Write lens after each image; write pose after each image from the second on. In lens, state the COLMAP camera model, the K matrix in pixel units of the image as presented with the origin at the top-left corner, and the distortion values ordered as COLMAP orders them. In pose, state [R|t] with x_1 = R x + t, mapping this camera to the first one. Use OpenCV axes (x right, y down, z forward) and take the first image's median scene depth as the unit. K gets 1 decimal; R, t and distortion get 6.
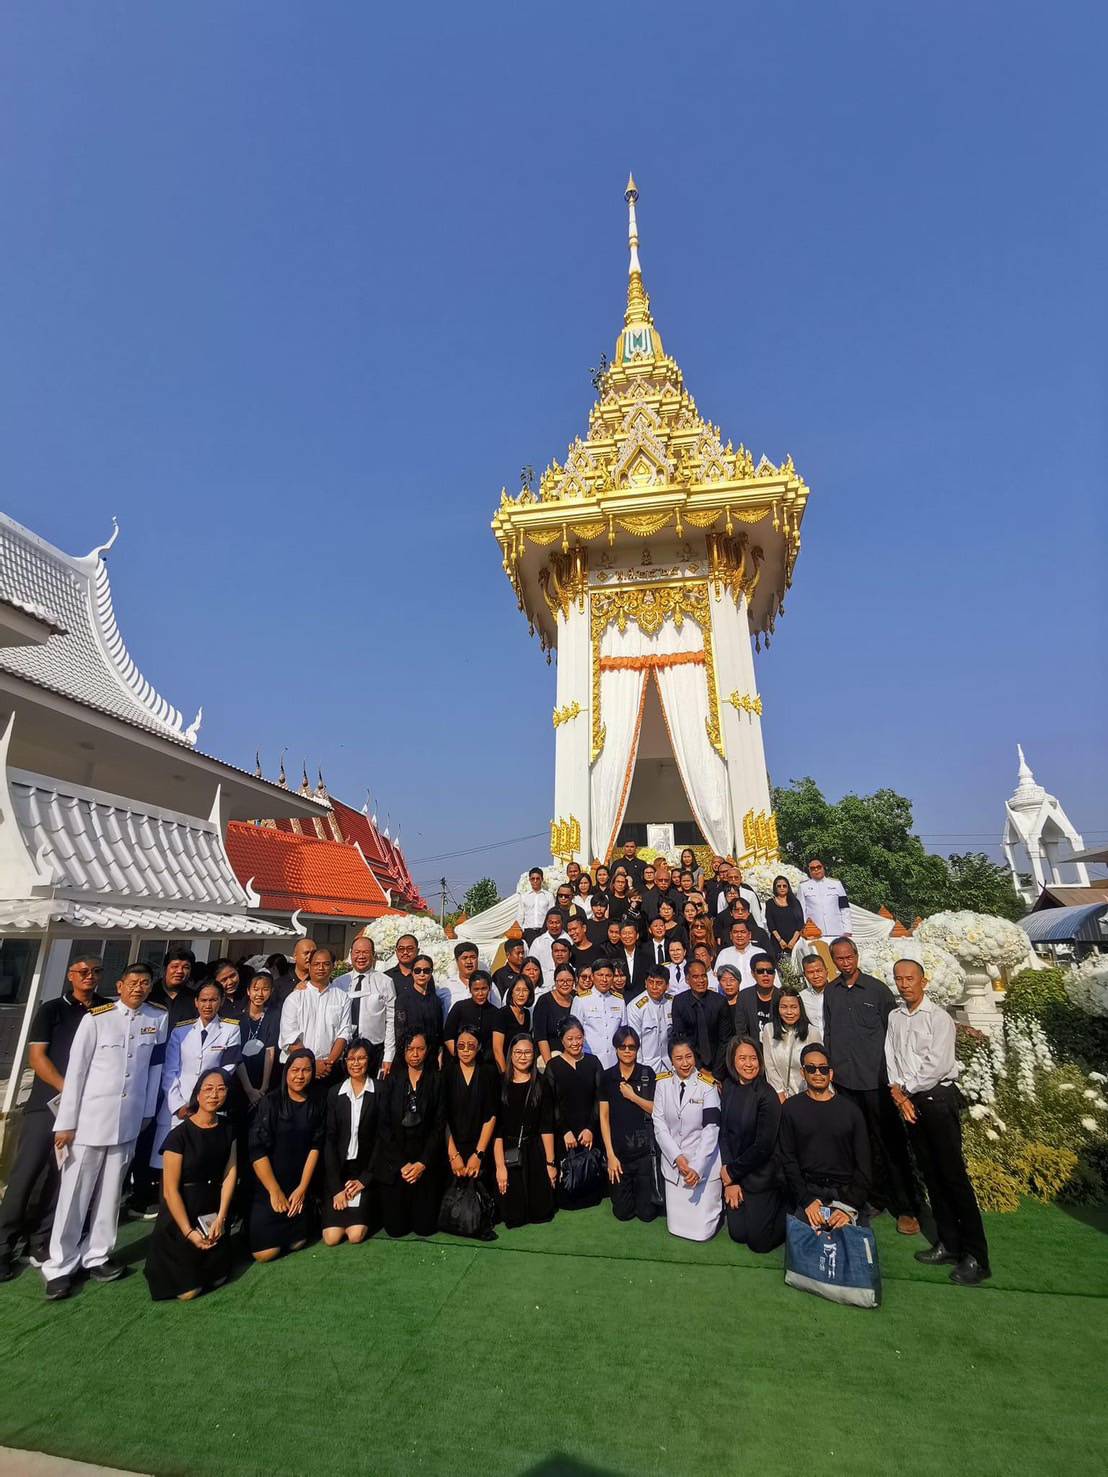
lens RADIAL K [[690.0, 0, 551.1], [0, 690.0, 734.3], [0, 0, 1]] dist [-0.017700, 0.016618]
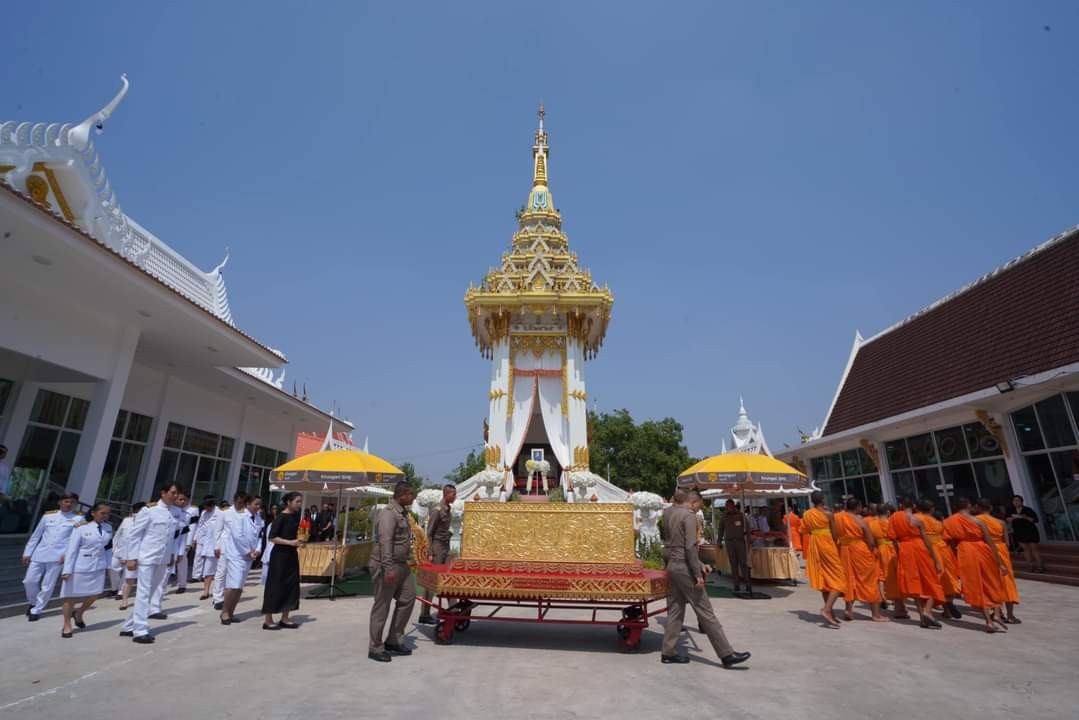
lens RADIAL K [[491.9, 0, 539.5], [0, 491.9, 360.0], [0, 0, 1]] dist [-0.066136, 0.021462]
pose [[0.984530, 0.060264, 0.164526, -0.131632], [-0.059434, 0.998182, -0.009972, -0.167515], [-0.164828, 0.000039, 0.986322, -0.640570]]
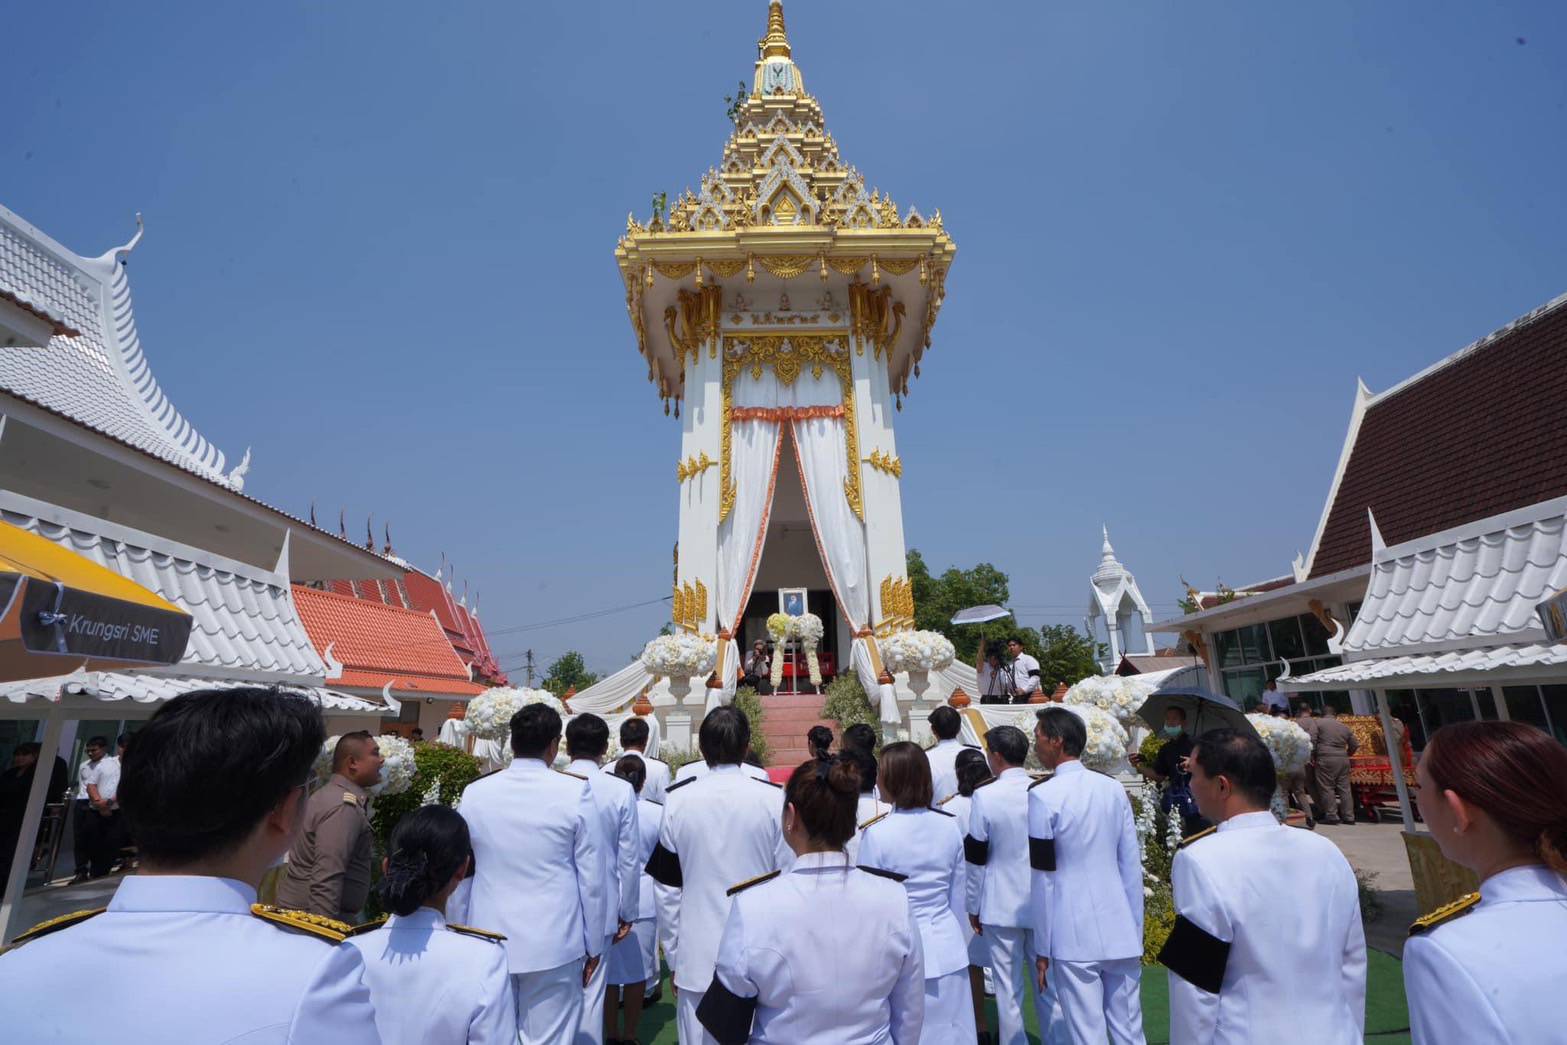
lens RADIAL K [[725.5, 0, 783.5], [0, 725.5, 522.5], [0, 0, 1]] dist [-0.066338, 0.025322]
pose [[0.981682, 0.029010, 0.188307, -0.051557], [-0.034177, 0.999122, 0.024249, 0.019734], [-0.187438, -0.030240, 0.981811, 0.056714]]
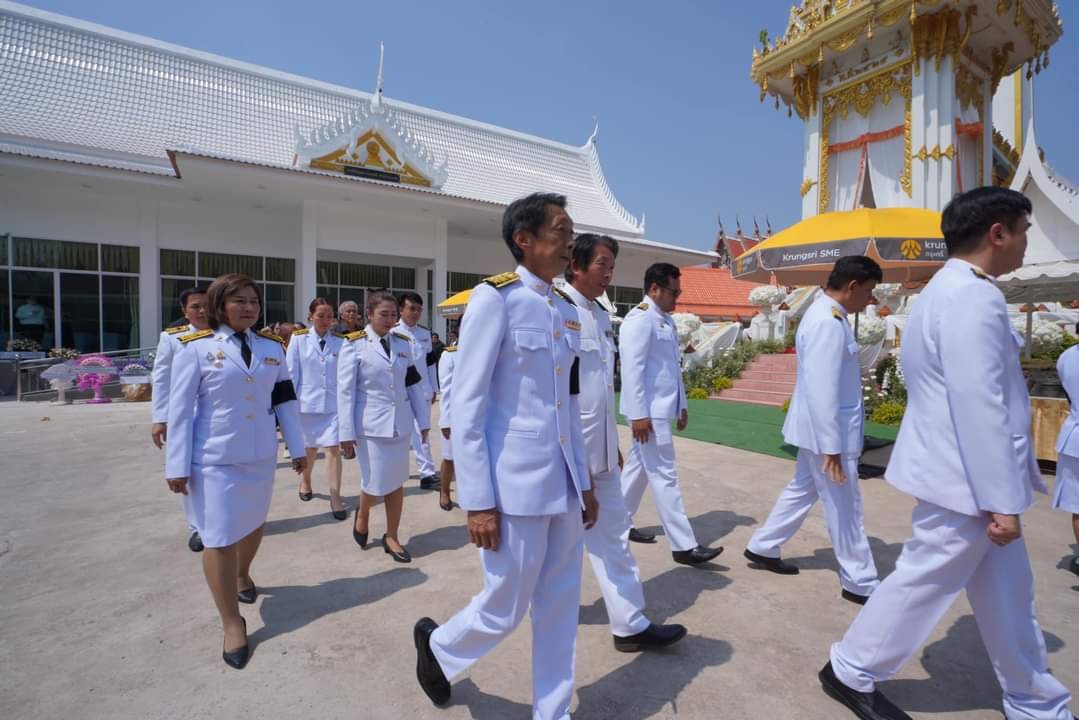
lens RADIAL K [[491.9, 0, 539.5], [0, 491.9, 360.0], [0, 0, 1]] dist [-0.066136, 0.021462]
pose [[0.673273, 0.024158, -0.738999, 0.565087], [0.219742, 0.947770, 0.231182, -0.056619], [0.705986, -0.318038, 0.632800, -0.336007]]
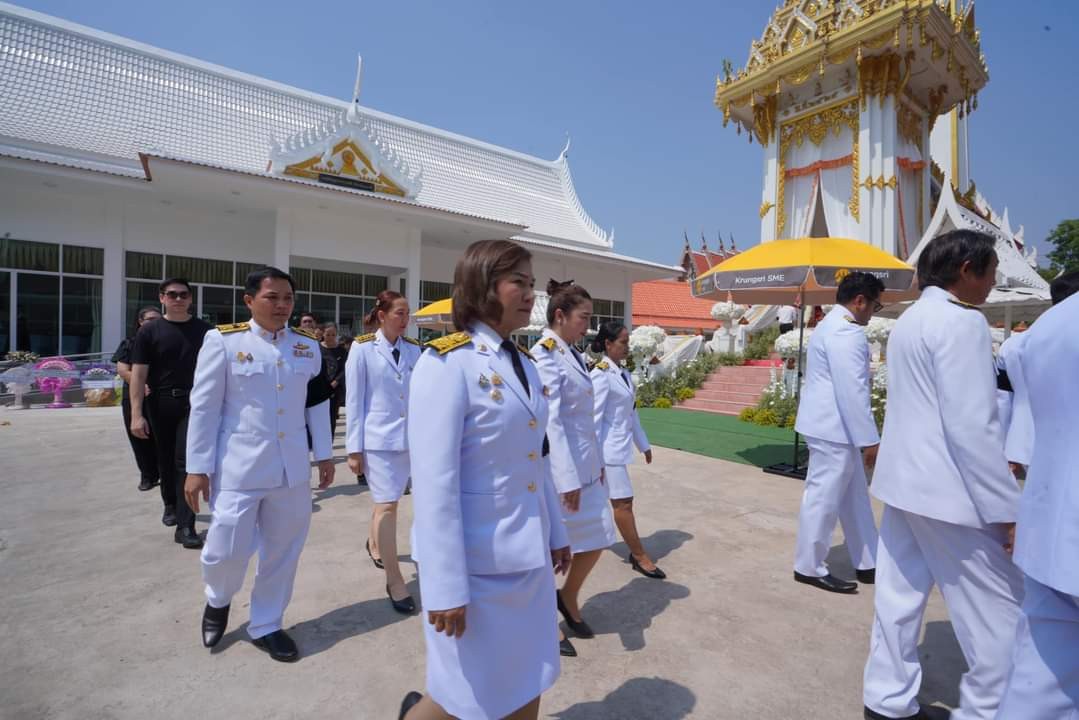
lens RADIAL K [[491.9, 0, 539.5], [0, 491.9, 360.0], [0, 0, 1]] dist [-0.066136, 0.021462]
pose [[0.718504, 0.019836, -0.695240, 0.590693], [0.193590, 0.954389, 0.227298, -0.069266], [0.668038, -0.297906, 0.681892, -0.366928]]
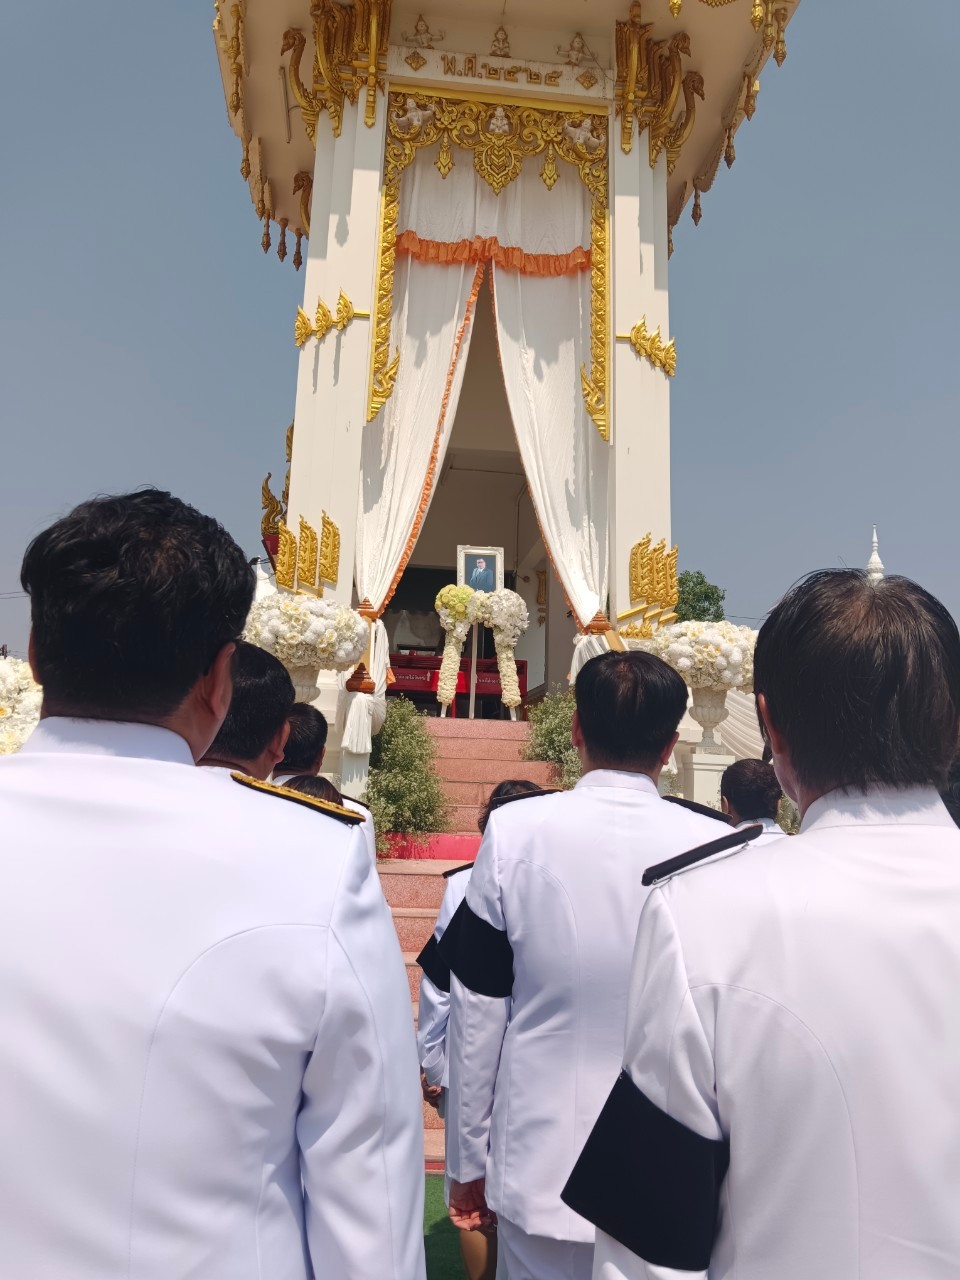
lens RADIAL K [[1028.5, 0, 485.2], [0, 1028.5, 643.5], [0, 0, 1]] dist [0.042554, -0.087091]
pose [[0.955457, 0.073868, 0.285737, -0.087664], [-0.121577, 0.980719, 0.153002, 0.096626], [-0.268926, -0.180927, 0.946015, 0.251003]]
